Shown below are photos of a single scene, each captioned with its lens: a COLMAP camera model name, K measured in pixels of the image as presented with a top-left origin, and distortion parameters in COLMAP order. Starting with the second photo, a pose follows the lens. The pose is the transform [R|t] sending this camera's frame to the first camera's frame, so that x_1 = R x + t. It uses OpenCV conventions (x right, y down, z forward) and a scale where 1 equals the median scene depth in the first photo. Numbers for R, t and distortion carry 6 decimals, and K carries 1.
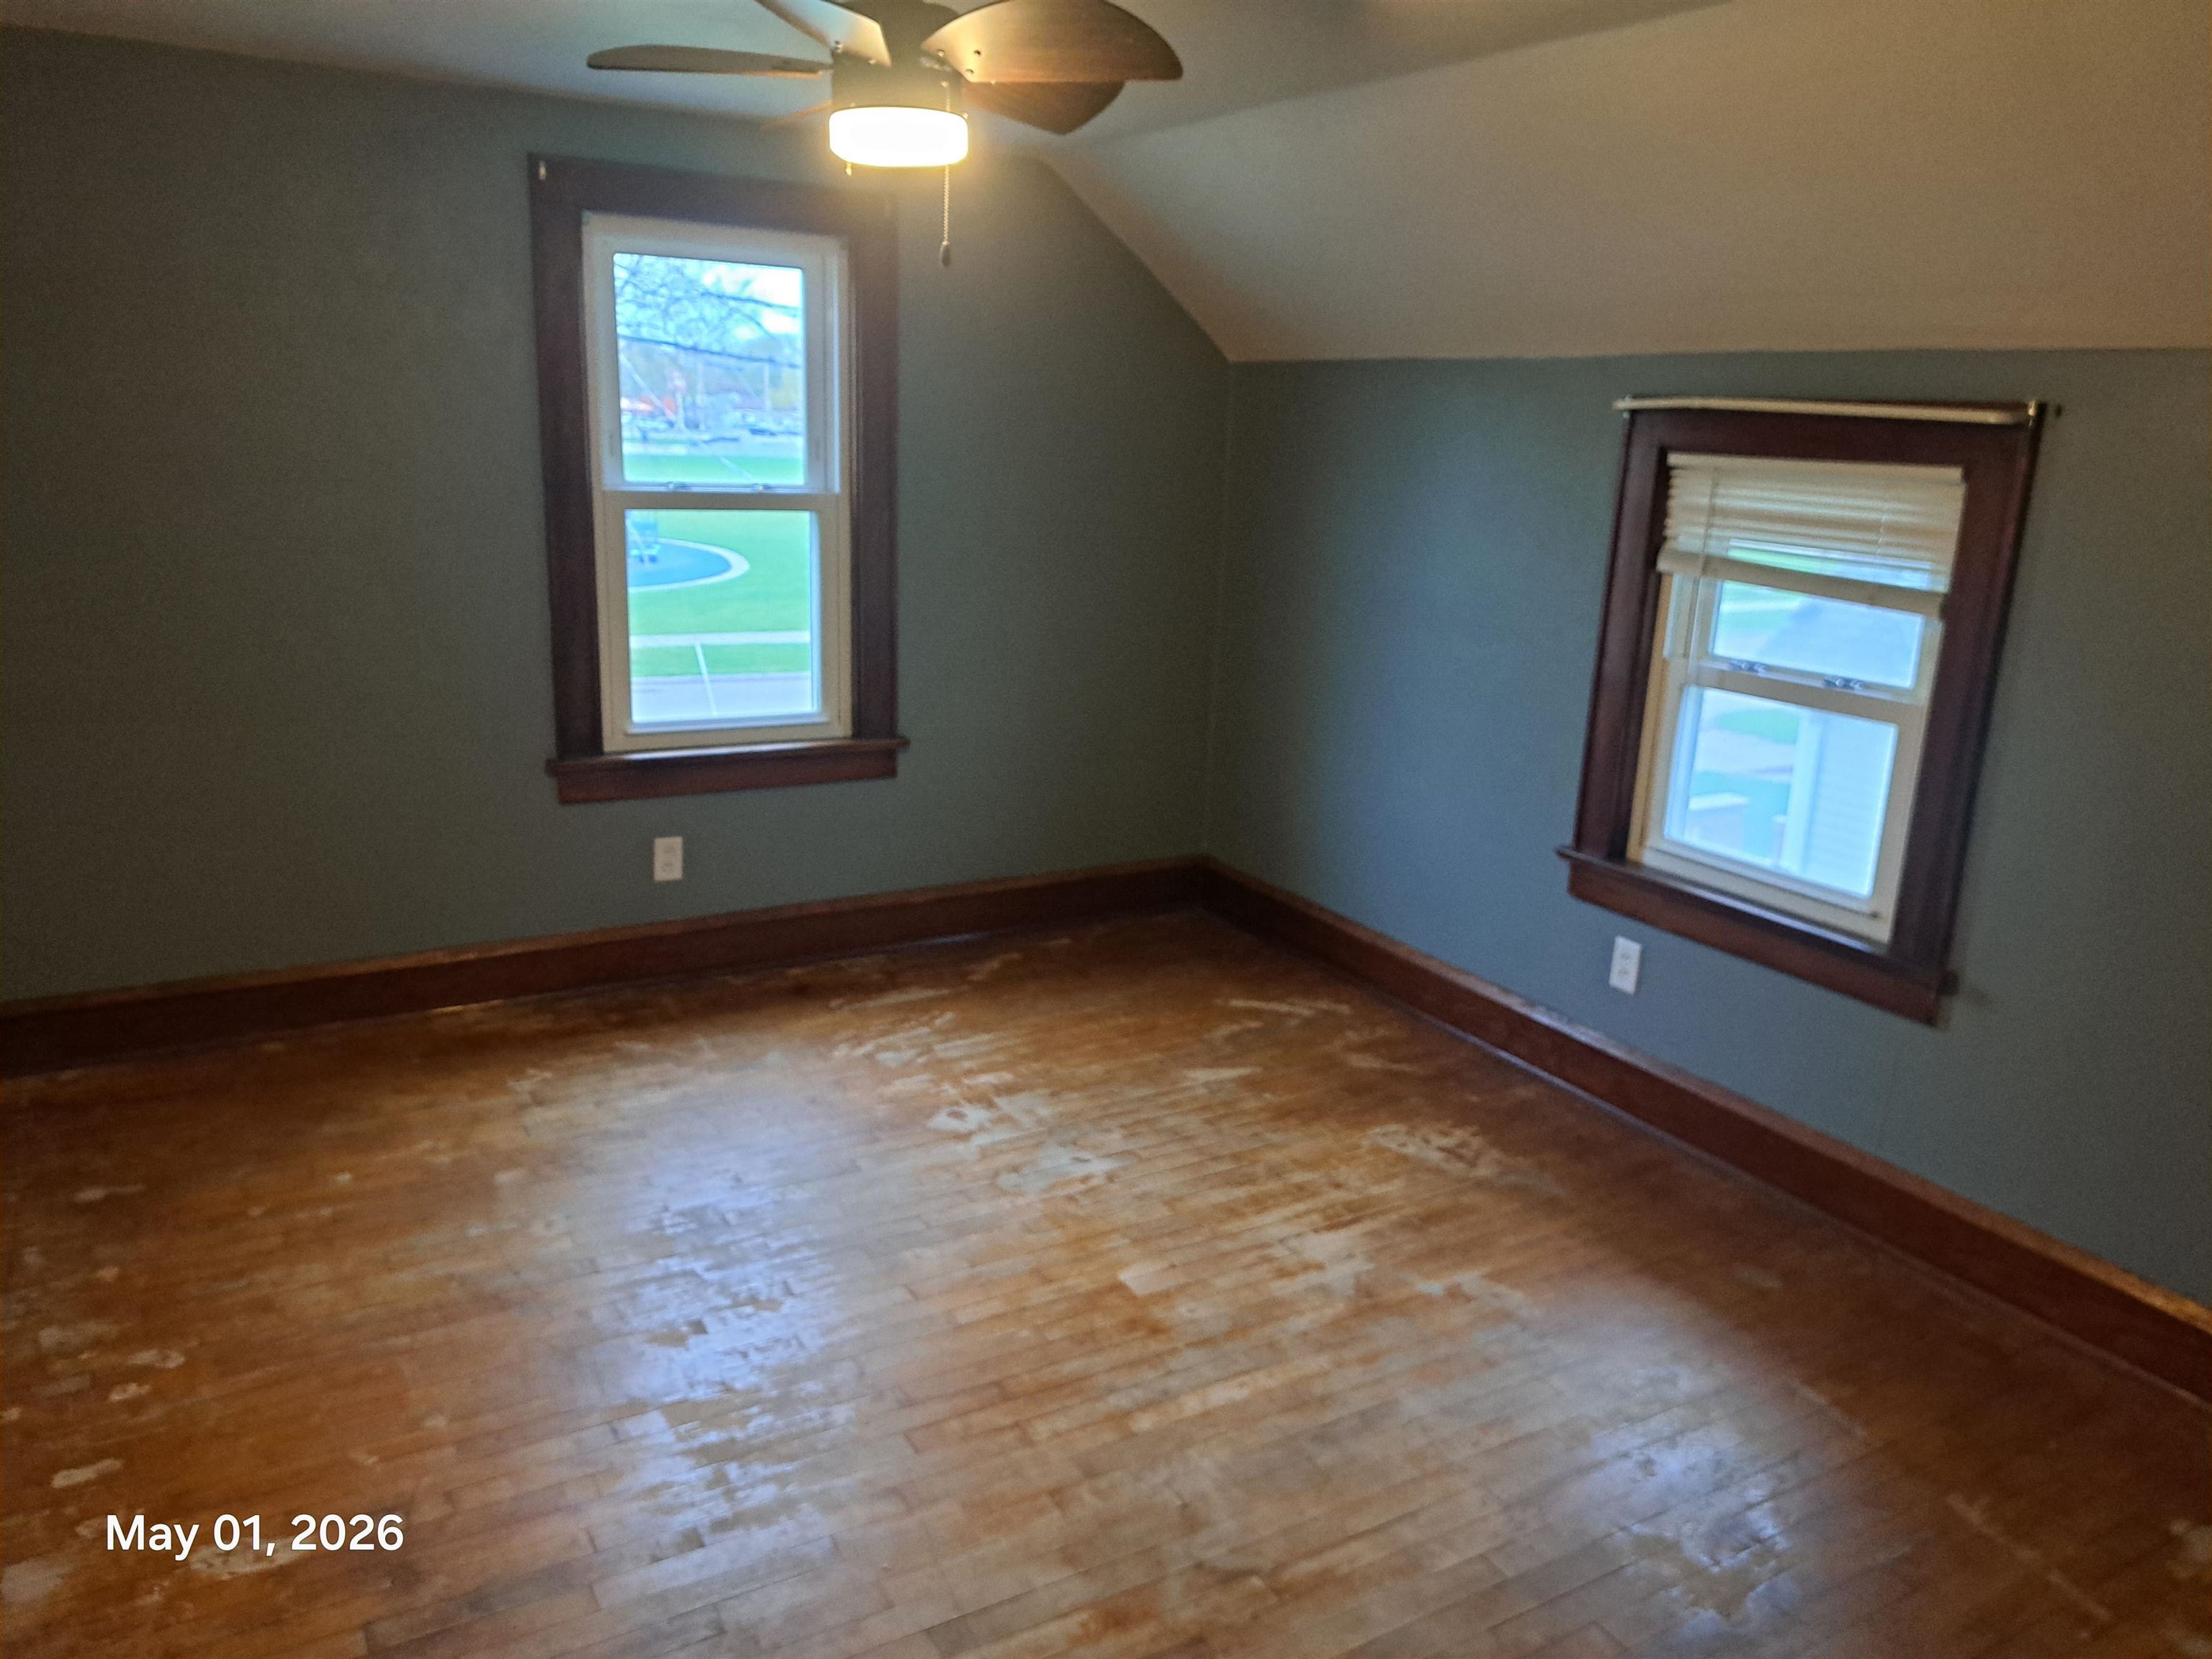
lens RADIAL K [[1590.5, 0, 1107.6], [0, 1590.5, 828.5], [0, 0, 1]] dist [0.029806, -0.027394]
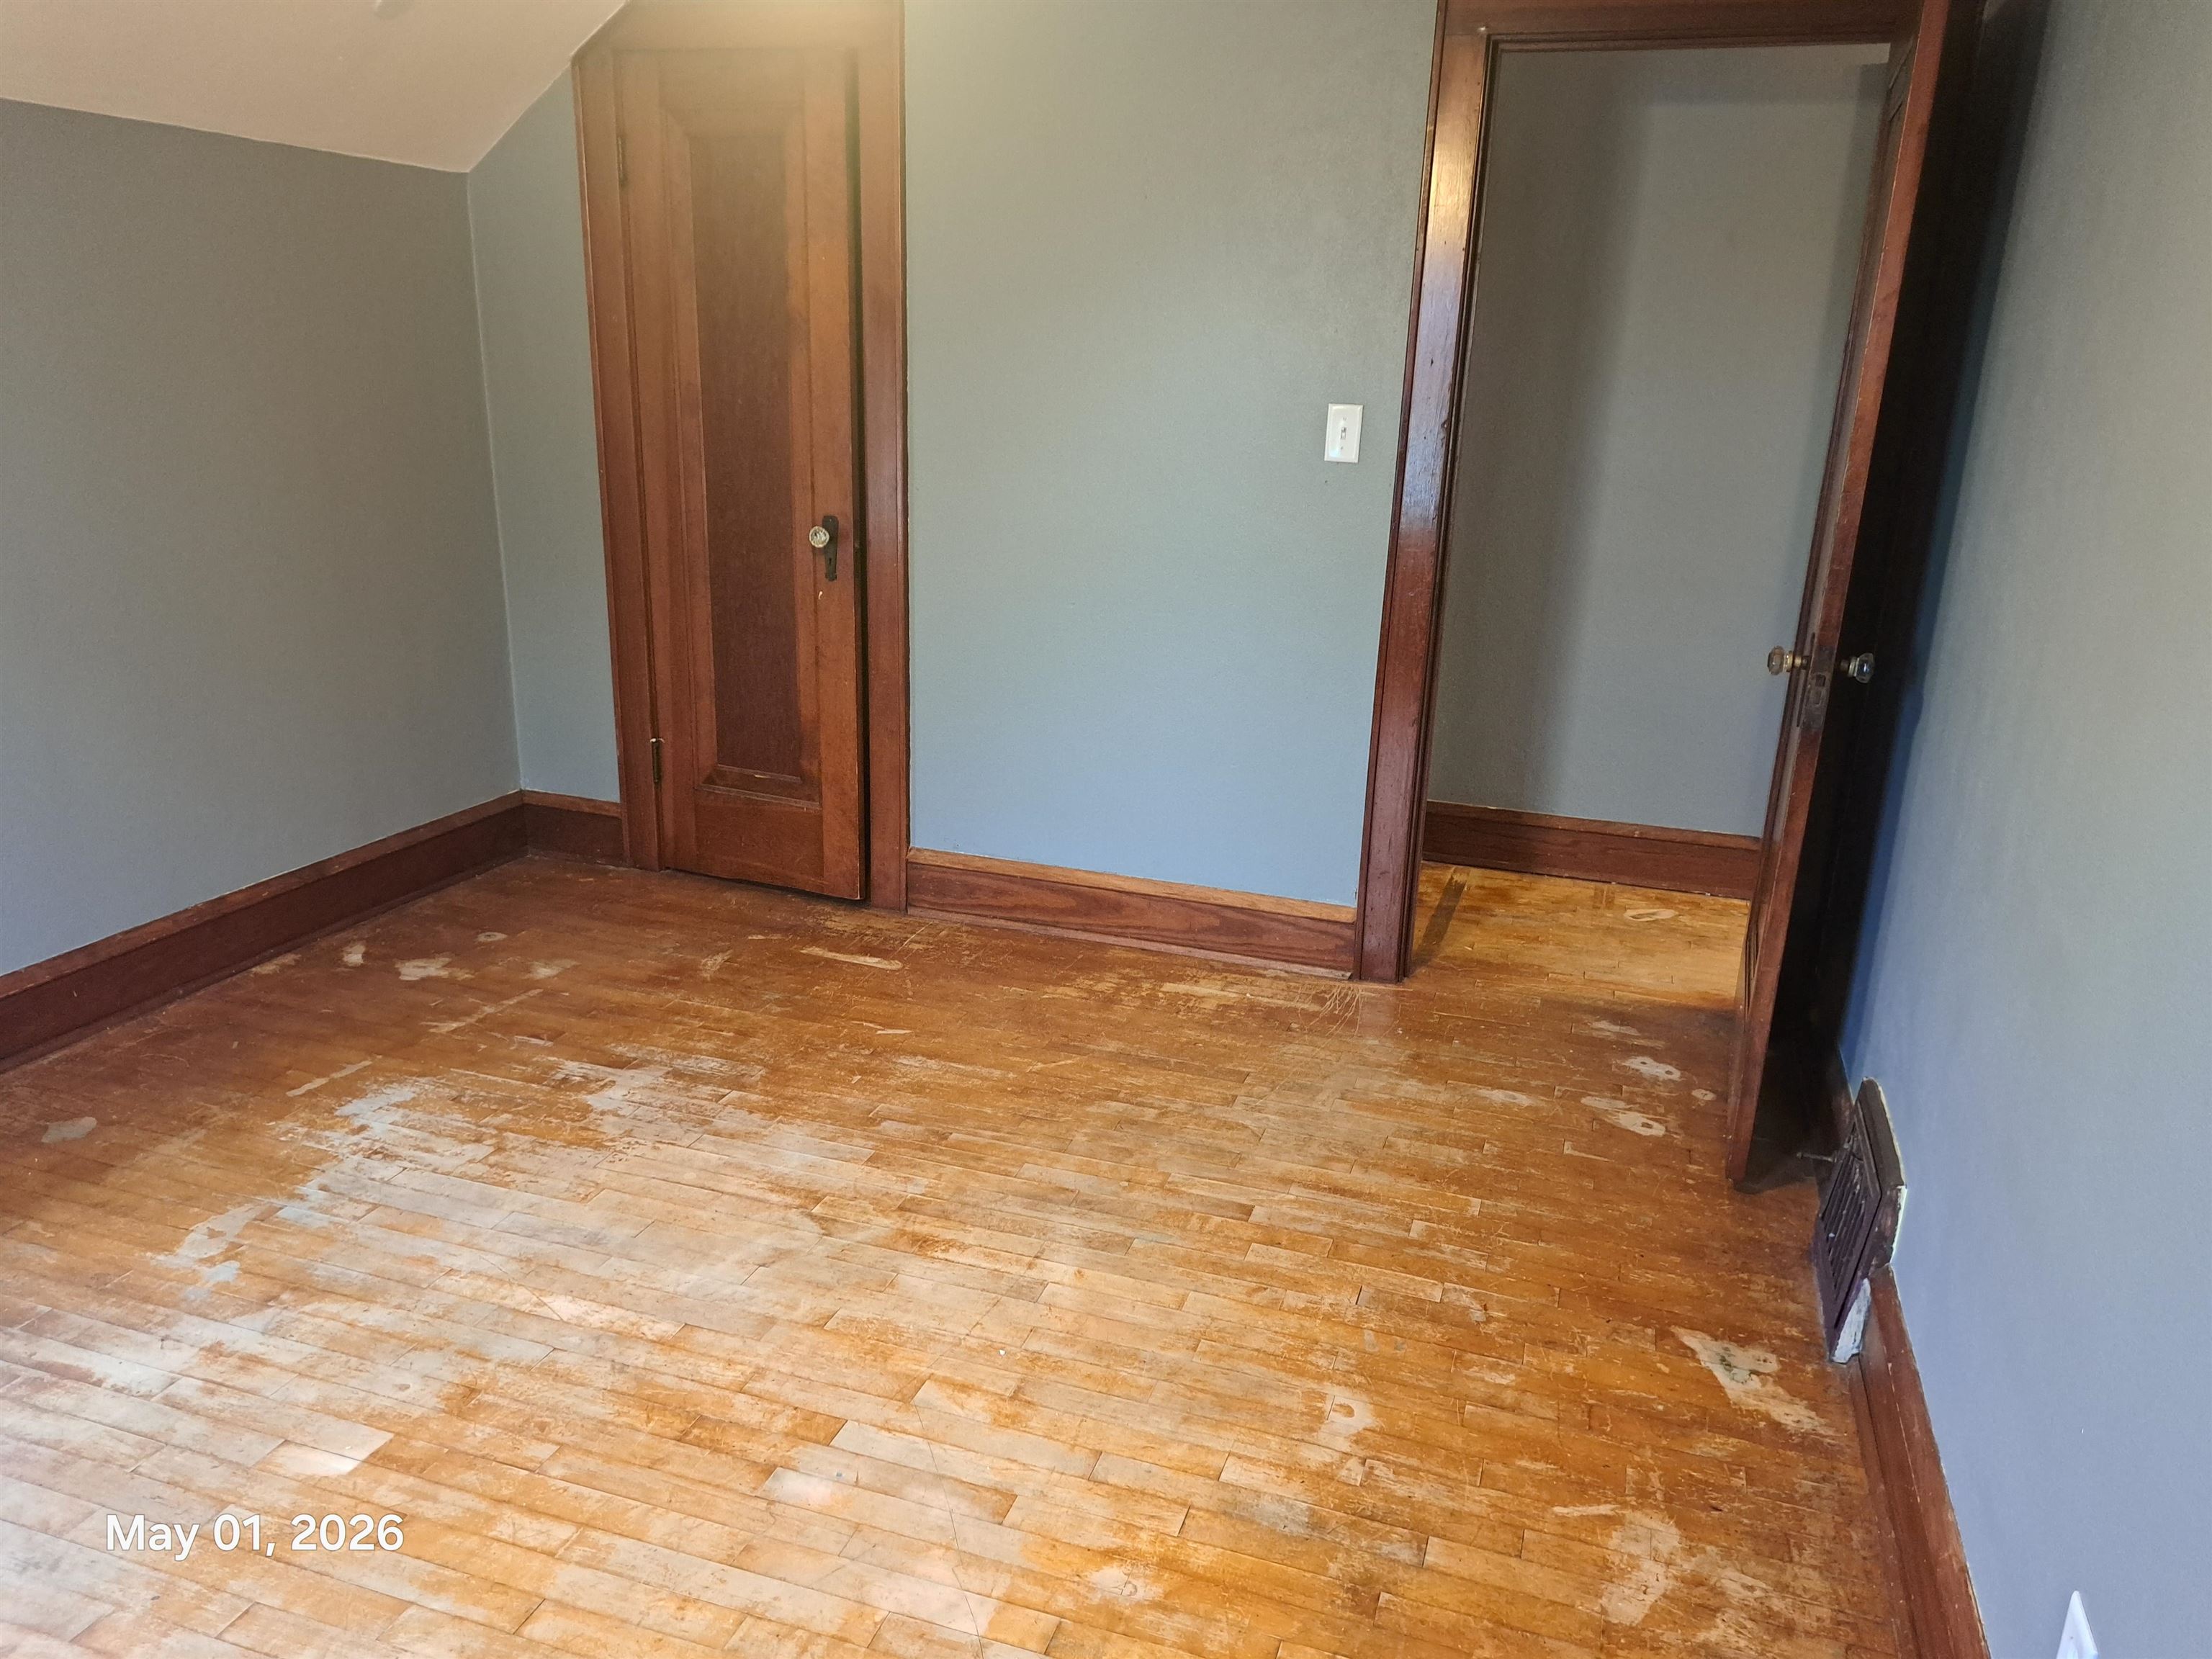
lens RADIAL K [[1590.5, 0, 1108.3], [0, 1590.5, 831.1], [0, 0, 1]] dist [0.029806, -0.027394]
pose [[-0.658285, -0.278897, 0.699198, -0.689047], [0.125182, 0.875344, 0.467015, -0.268082], [-0.742288, 0.394955, -0.541313, 1.156696]]
